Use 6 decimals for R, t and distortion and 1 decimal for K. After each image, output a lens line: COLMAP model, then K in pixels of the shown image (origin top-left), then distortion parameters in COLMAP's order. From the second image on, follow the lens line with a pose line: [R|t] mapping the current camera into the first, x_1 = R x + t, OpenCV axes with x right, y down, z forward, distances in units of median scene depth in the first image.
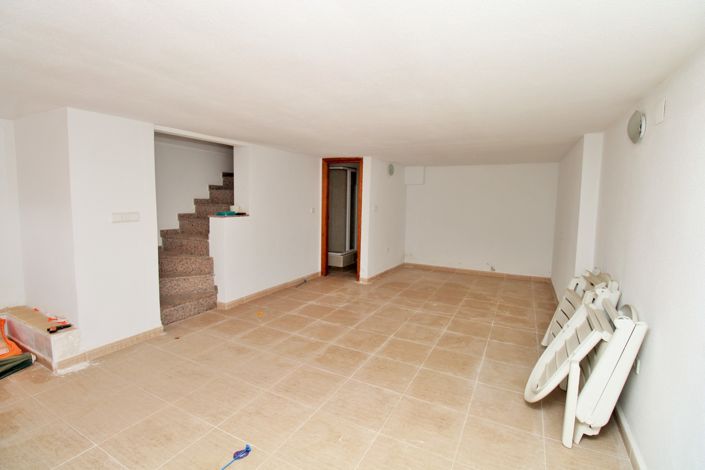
lens RADIAL K [[329.7, 0, 350.6], [0, 329.7, 234.2], [0, 0, 1]] dist [-0.009561, -0.001200]
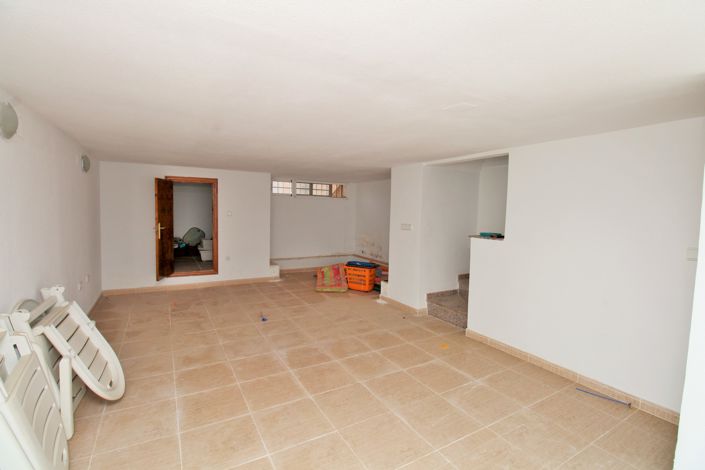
lens RADIAL K [[329.7, 0, 350.8], [0, 329.7, 232.1], [0, 0, 1]] dist [-0.009561, -0.001200]
pose [[-0.539427, 0.022670, -0.841727, 0.673378], [-0.123571, 0.986683, 0.105765, -0.136469], [0.832916, 0.161065, -0.529443, 1.389147]]
